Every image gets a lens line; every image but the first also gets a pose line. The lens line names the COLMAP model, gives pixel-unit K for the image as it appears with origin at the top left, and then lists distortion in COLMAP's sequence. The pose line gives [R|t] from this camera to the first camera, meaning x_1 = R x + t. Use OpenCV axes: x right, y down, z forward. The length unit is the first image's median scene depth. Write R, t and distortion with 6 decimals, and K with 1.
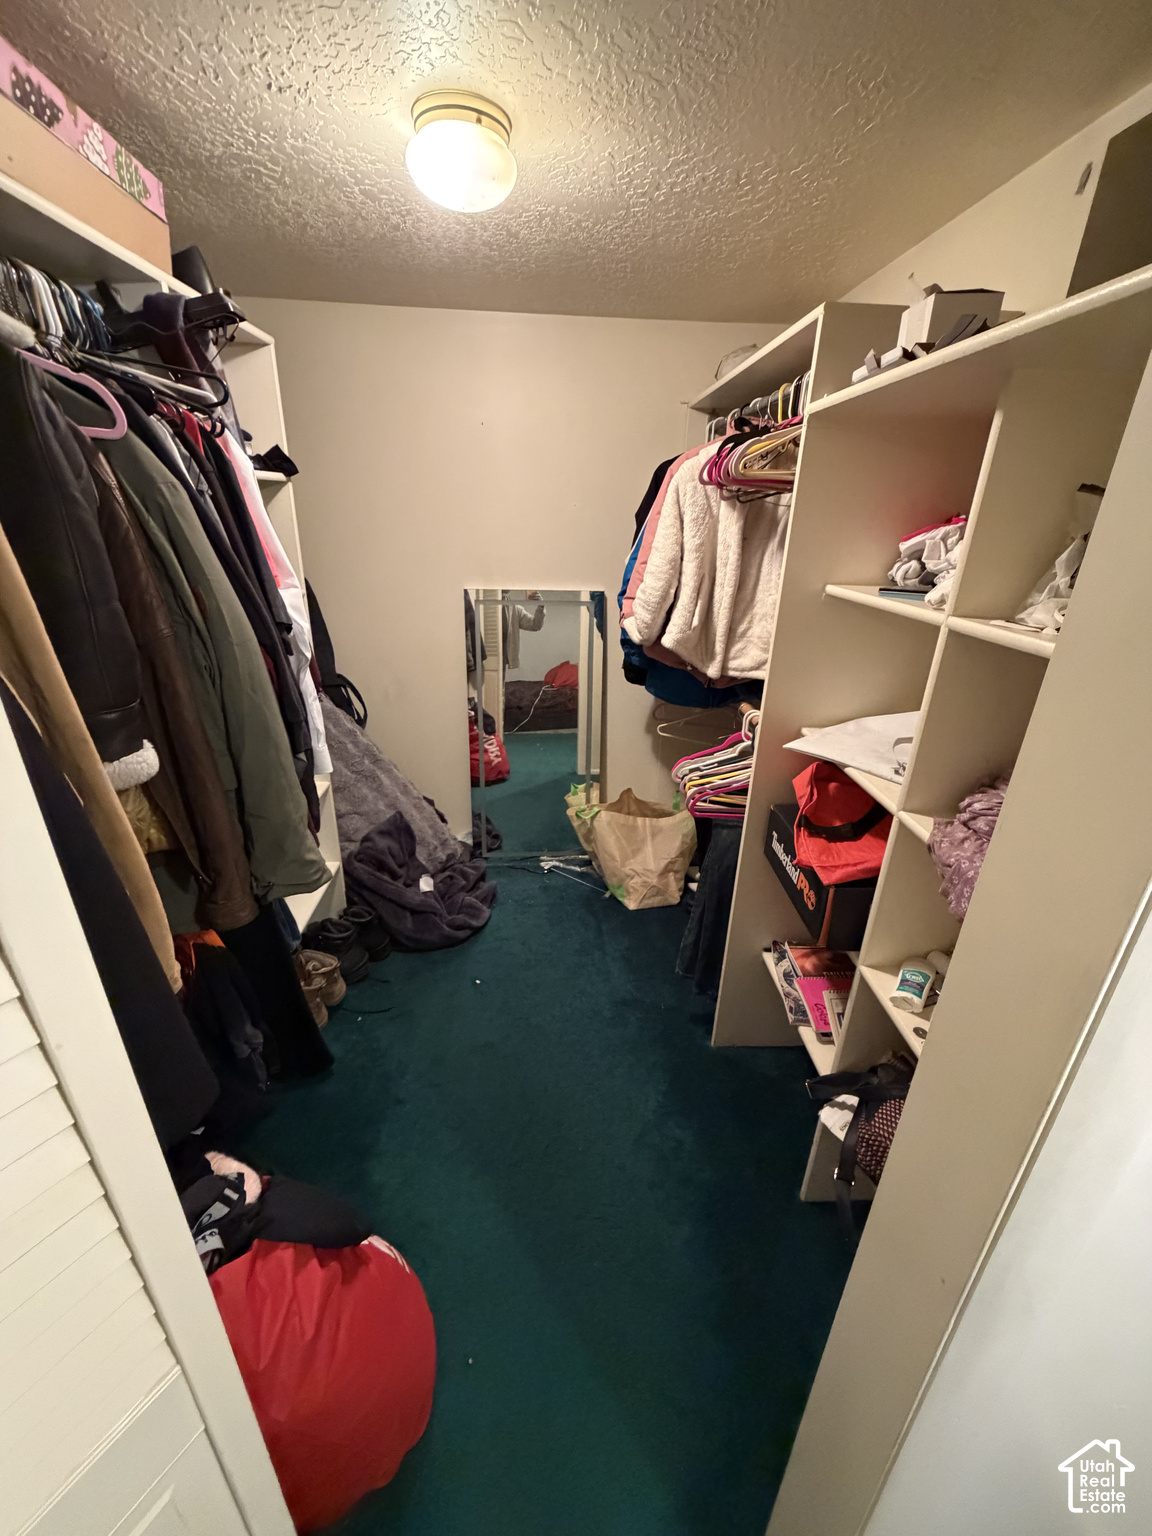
lens RADIAL K [[610.2, 0, 572.8], [0, 610.2, 756.4], [0, 0, 1]] dist [-0.007519, 0.000013]
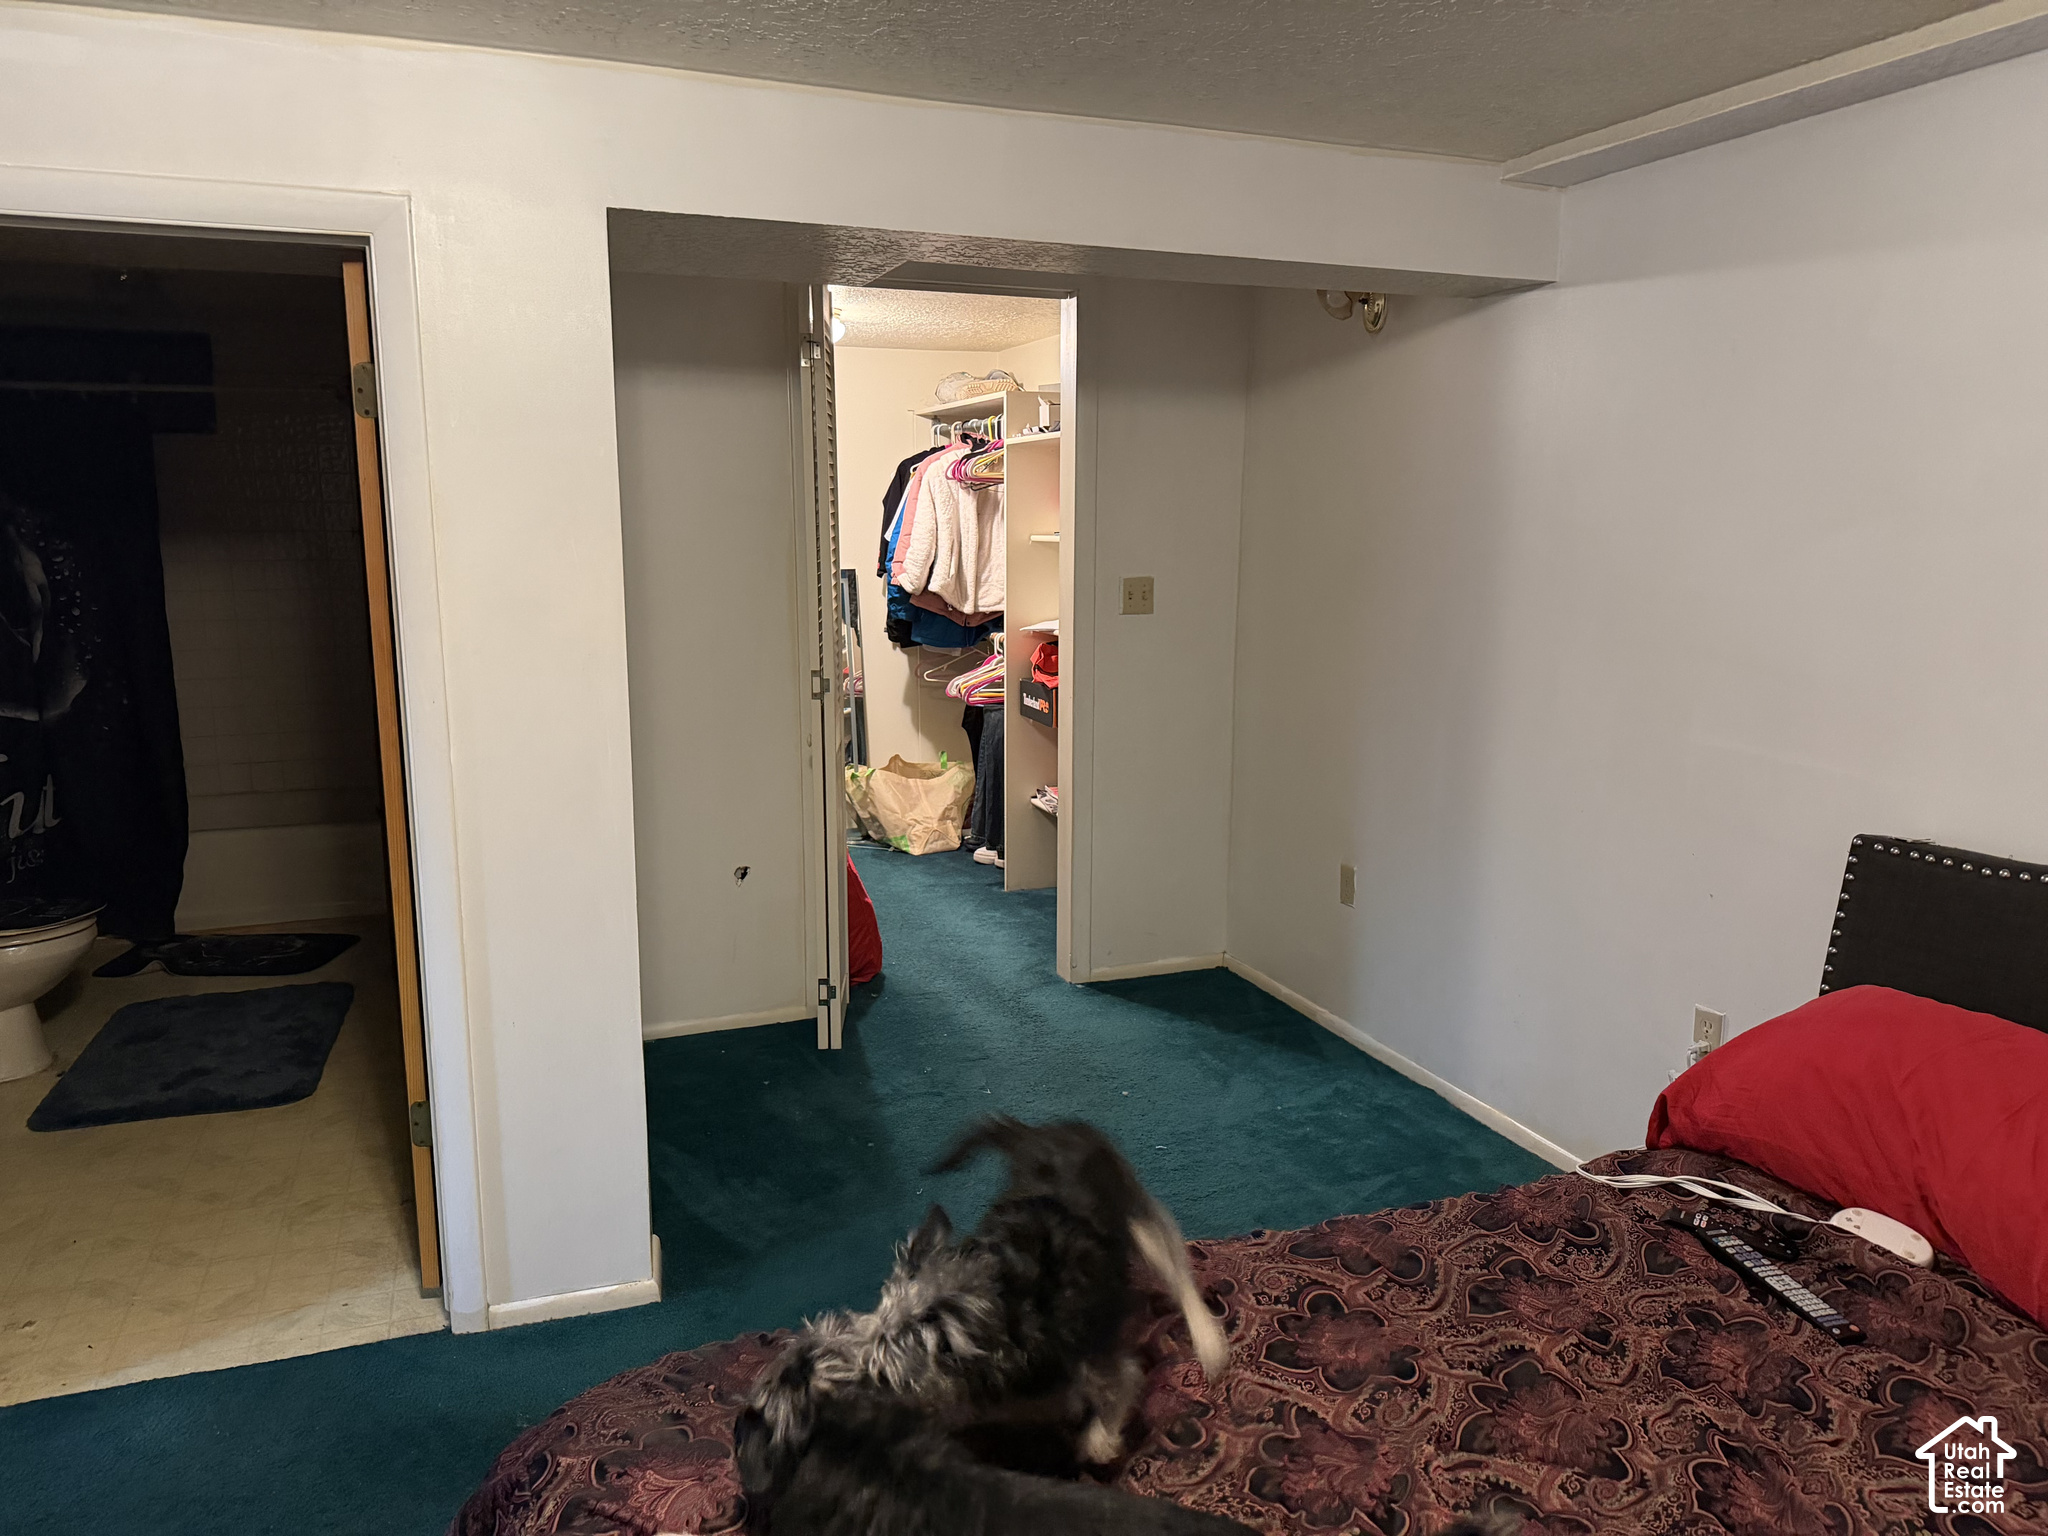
lens RADIAL K [[1450.8, 0, 1002.1], [0, 1450.8, 772.8], [0, 0, 1]] dist [0.036051, -0.008126]
pose [[0.954504, -0.081686, 0.286791, -0.645187], [0.136559, 0.974714, -0.176874, 0.788924], [-0.265091, 0.207991, 0.941523, -1.955479]]
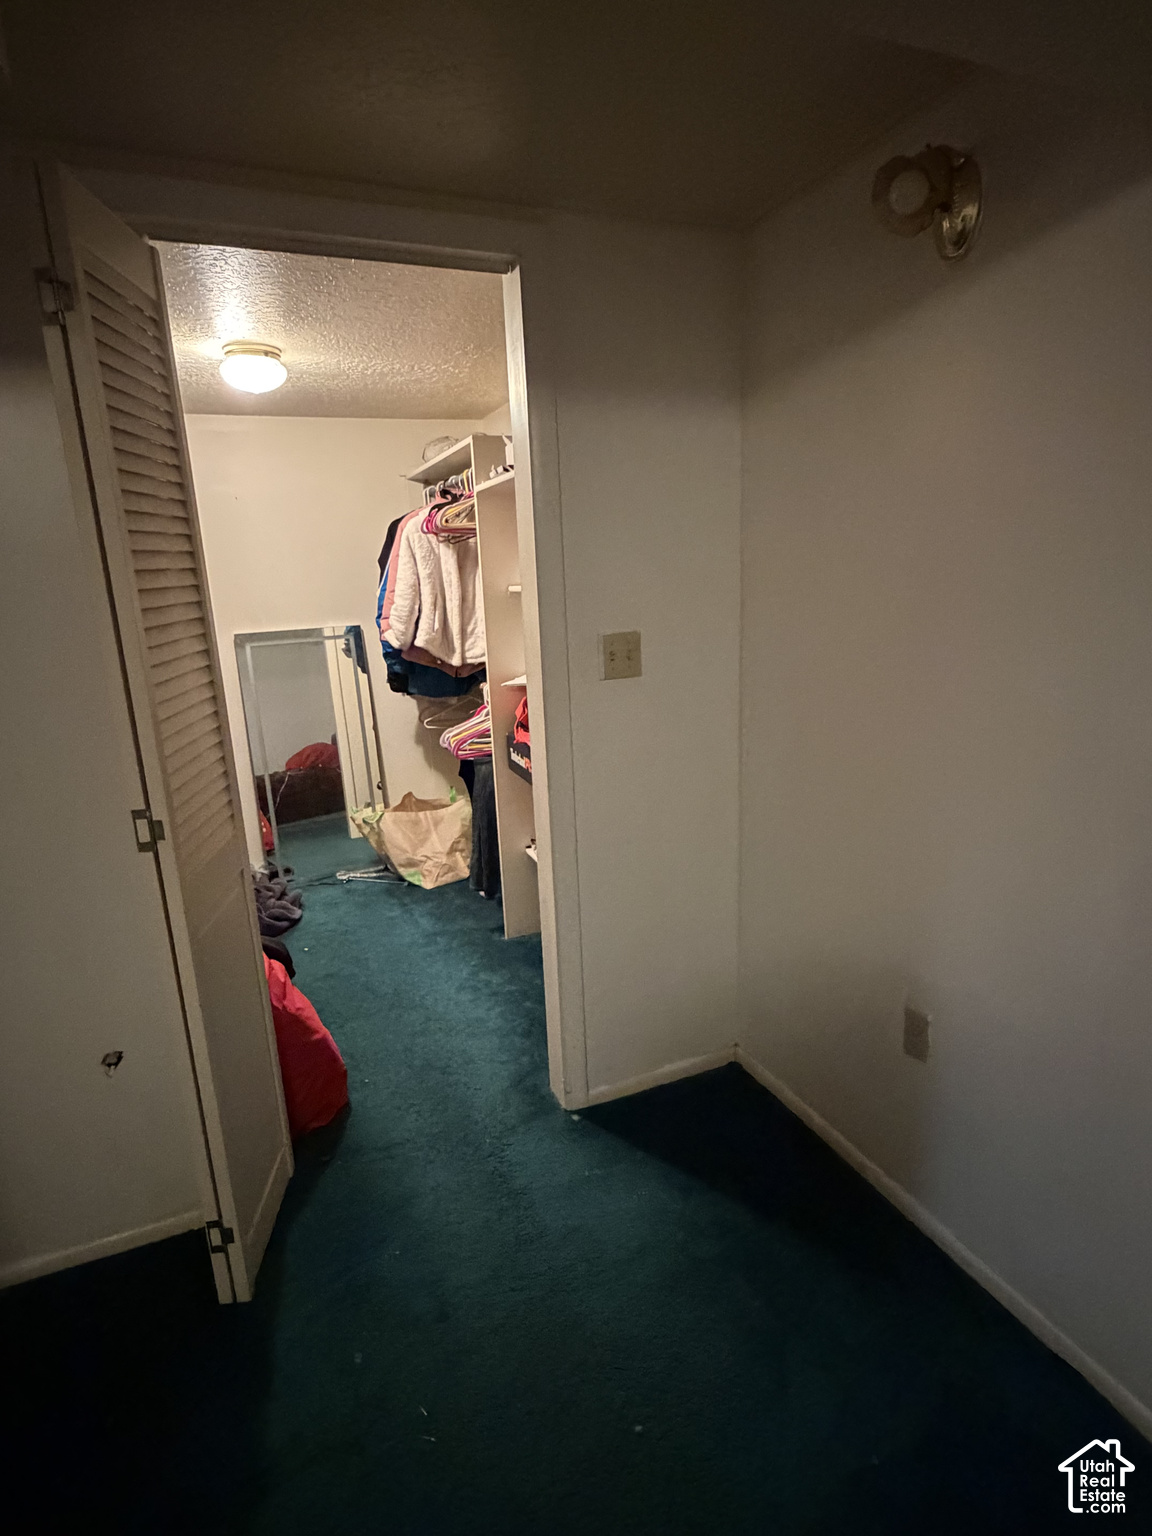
lens RADIAL K [[837.2, 0, 576.3], [0, 837.2, 760.2], [0, 0, 1]] dist [-0.020967, -0.000758]
pose [[0.938219, -0.143866, 0.314720, -0.140769], [0.192376, 0.972833, -0.128793, 0.372665], [-0.287641, 0.181381, 0.940406, -0.810267]]
